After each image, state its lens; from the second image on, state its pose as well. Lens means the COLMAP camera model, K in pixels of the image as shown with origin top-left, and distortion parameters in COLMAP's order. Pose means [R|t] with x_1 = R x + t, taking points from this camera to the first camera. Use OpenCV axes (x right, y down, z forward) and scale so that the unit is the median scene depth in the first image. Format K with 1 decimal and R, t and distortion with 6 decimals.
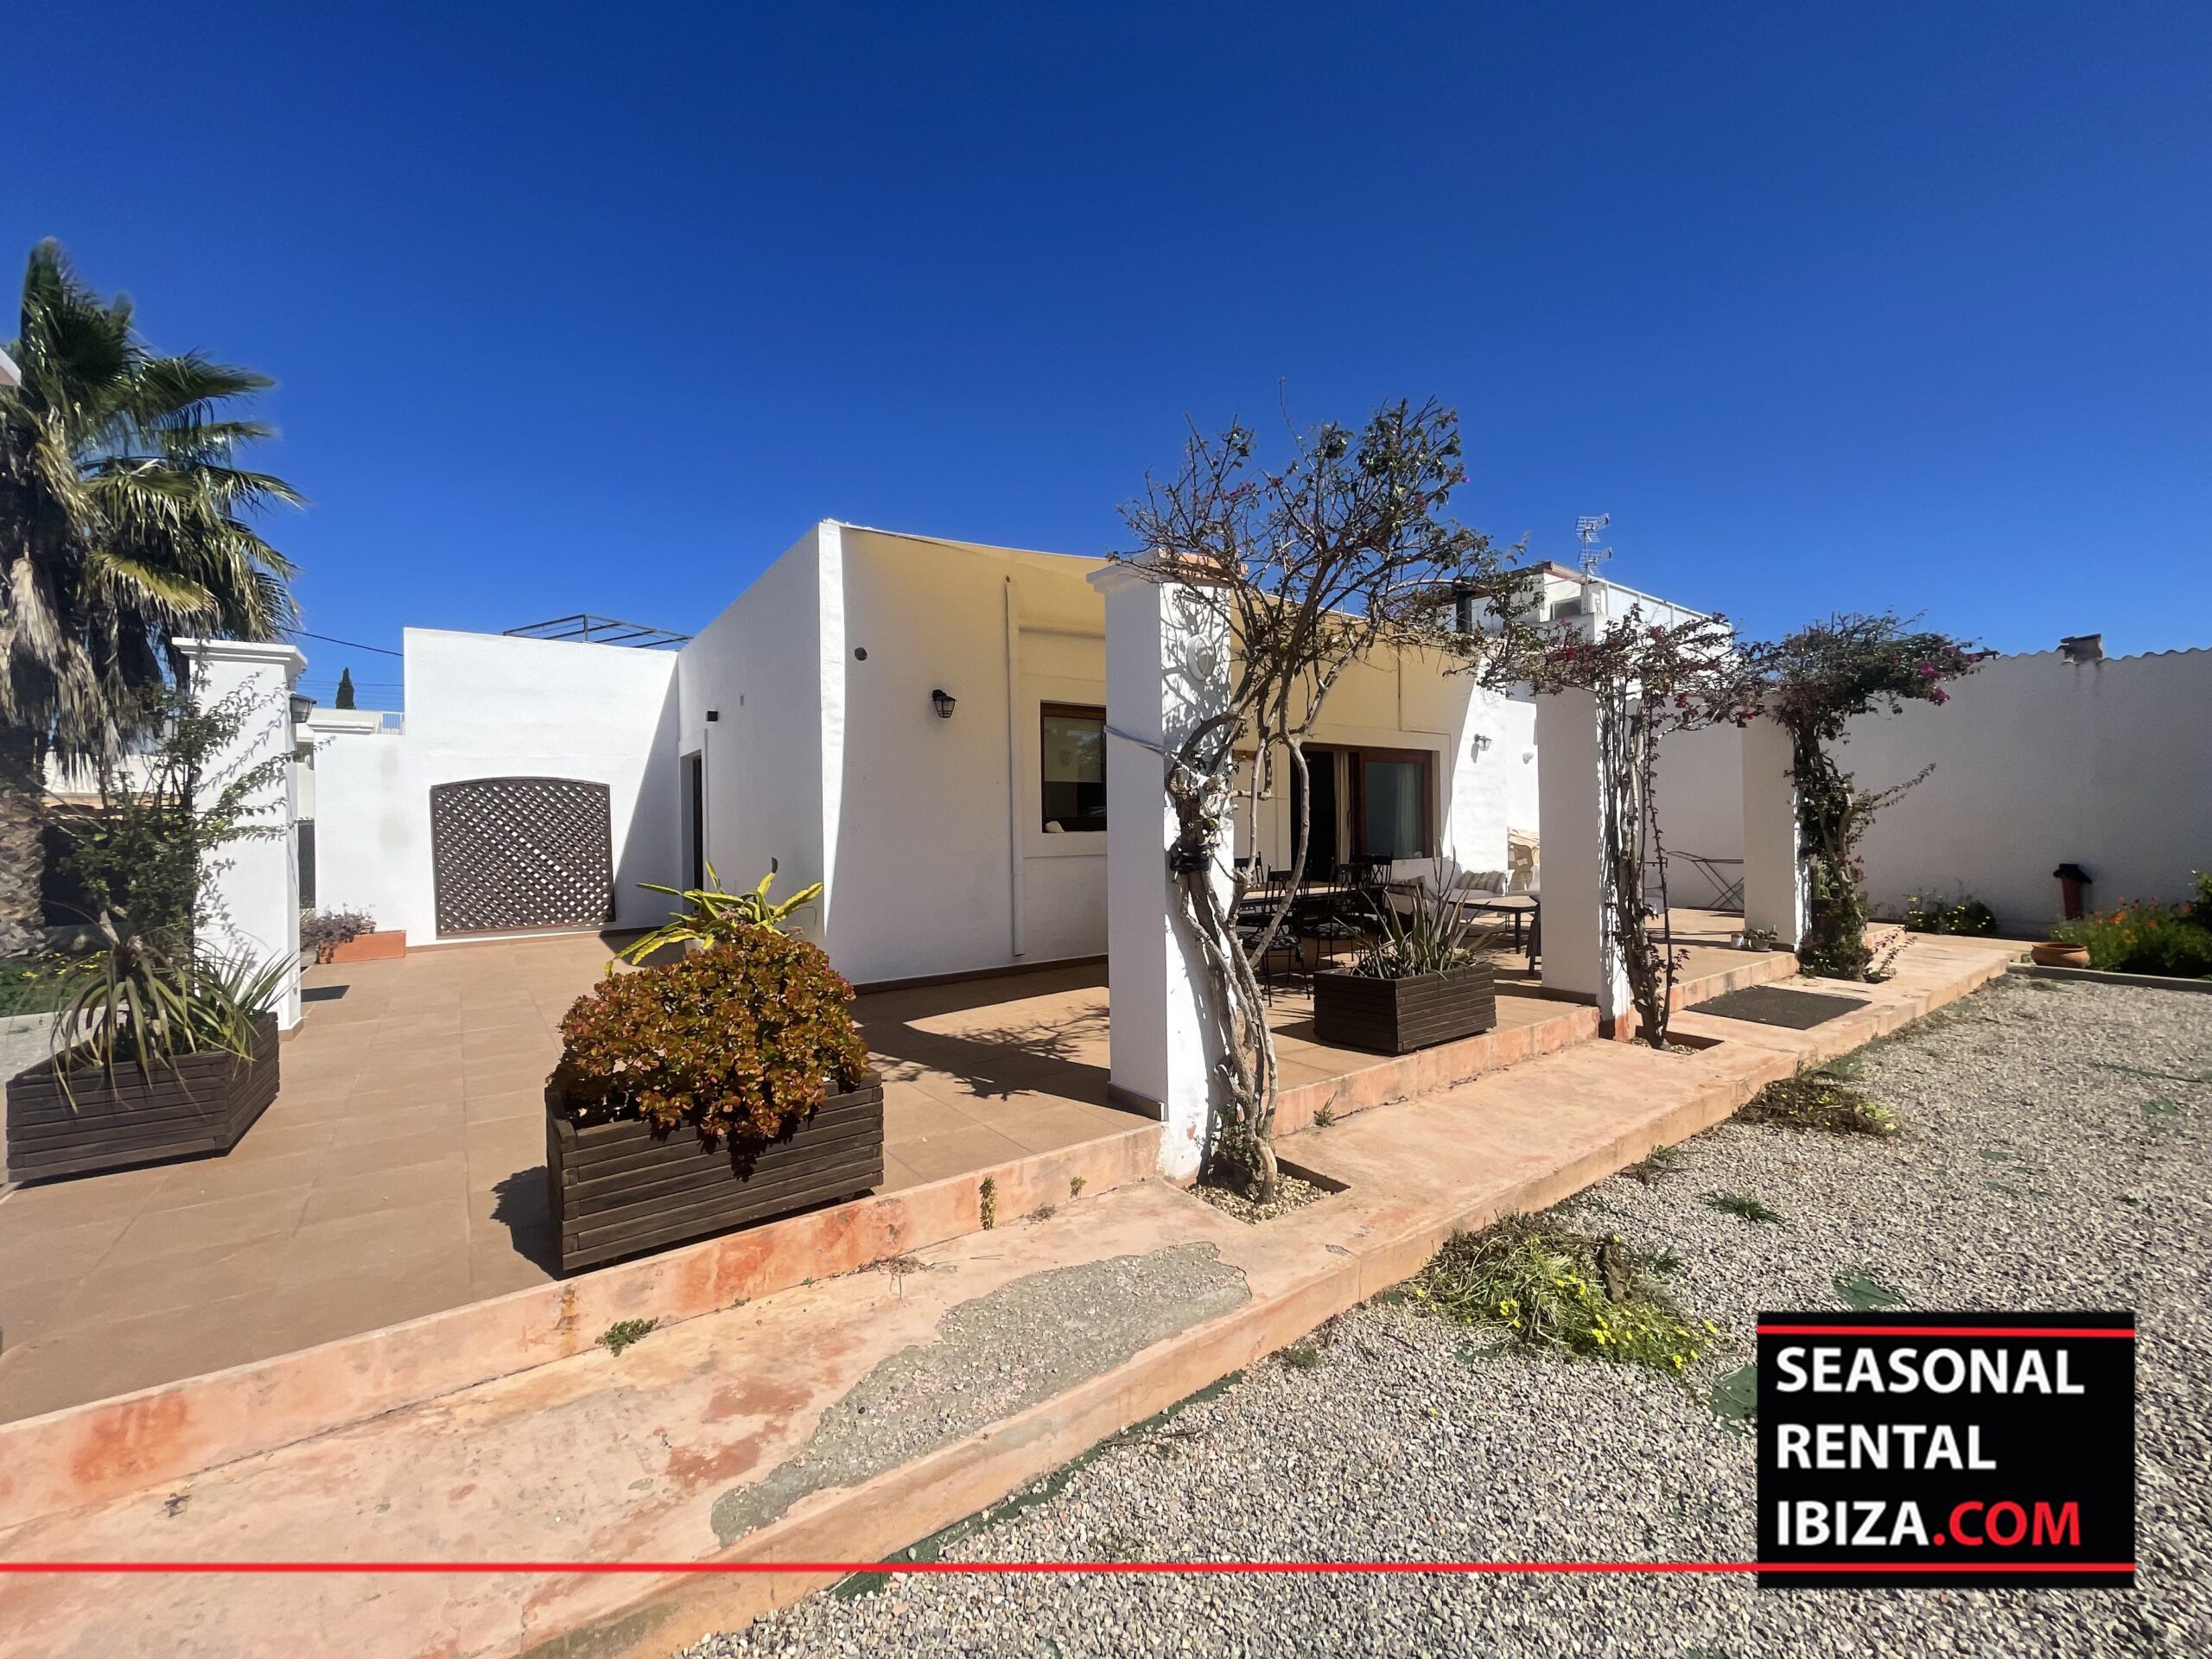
lens RADIAL K [[887.5, 0, 1106.0], [0, 887.5, 829.5], [0, 0, 1]] dist [-0.009594, 0.004065]
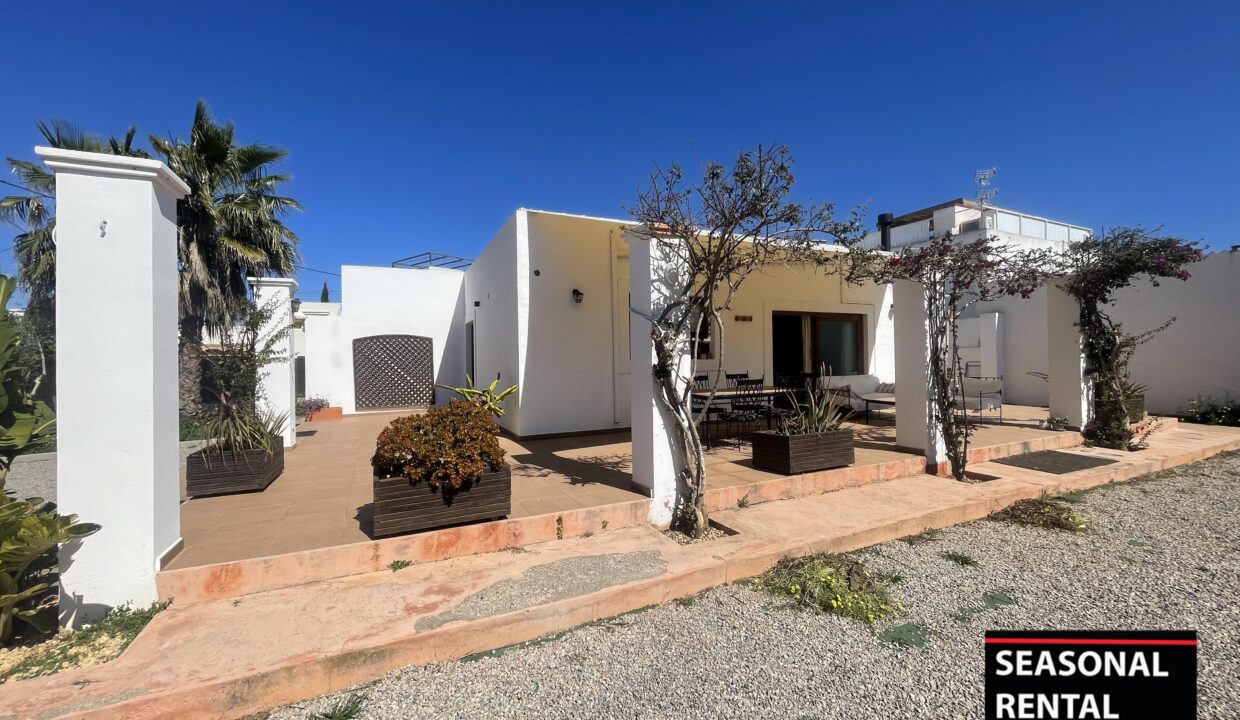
lens RADIAL K [[491.9, 0, 616.9], [0, 491.9, 356.5], [0, 0, 1]] dist [-0.000400, 0.000002]
pose [[0.984310, -0.003261, -0.176418, 0.138514], [0.001804, 0.999963, -0.008416, 0.006062], [0.176439, 0.007966, 0.984279, -0.109259]]
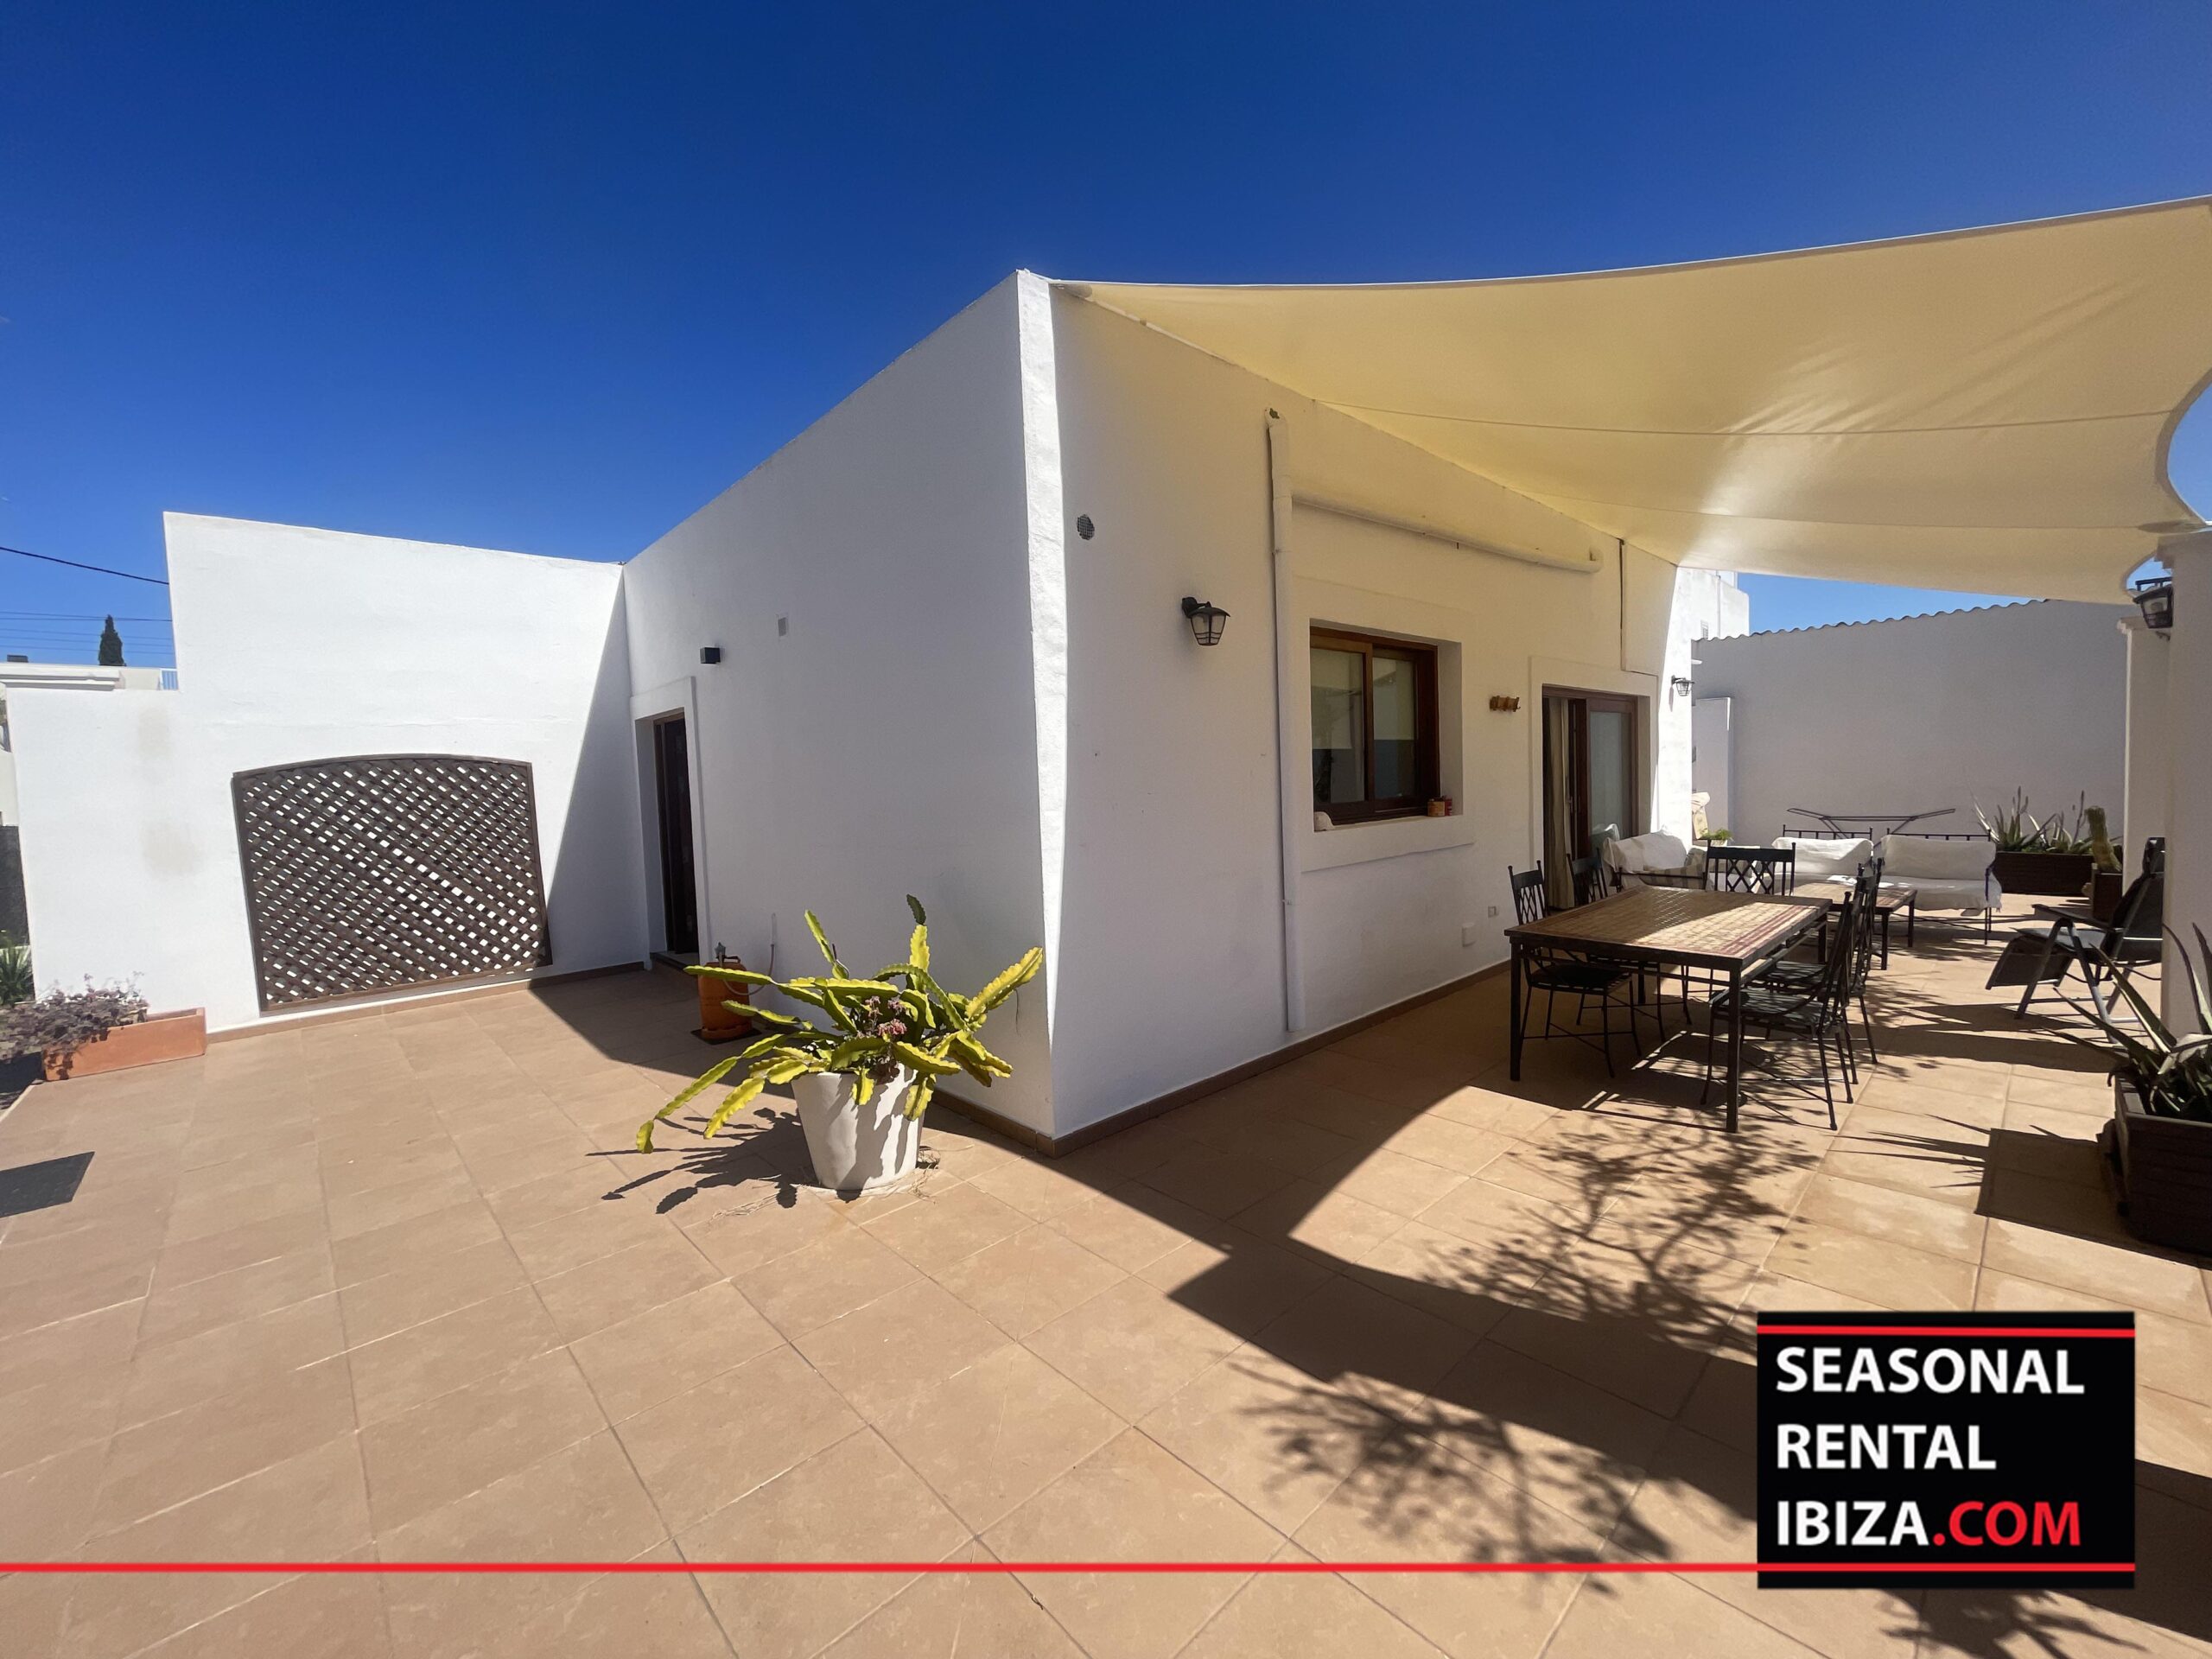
lens RADIAL K [[888.6, 0, 1108.3], [0, 888.6, 826.0], [0, 0, 1]] dist [0.001780, 0.000503]
pose [[0.992404, -0.030301, 0.119234, -0.445427], [0.024660, 0.998519, 0.048499, -0.052487], [-0.120527, -0.045190, 0.991681, 0.590234]]
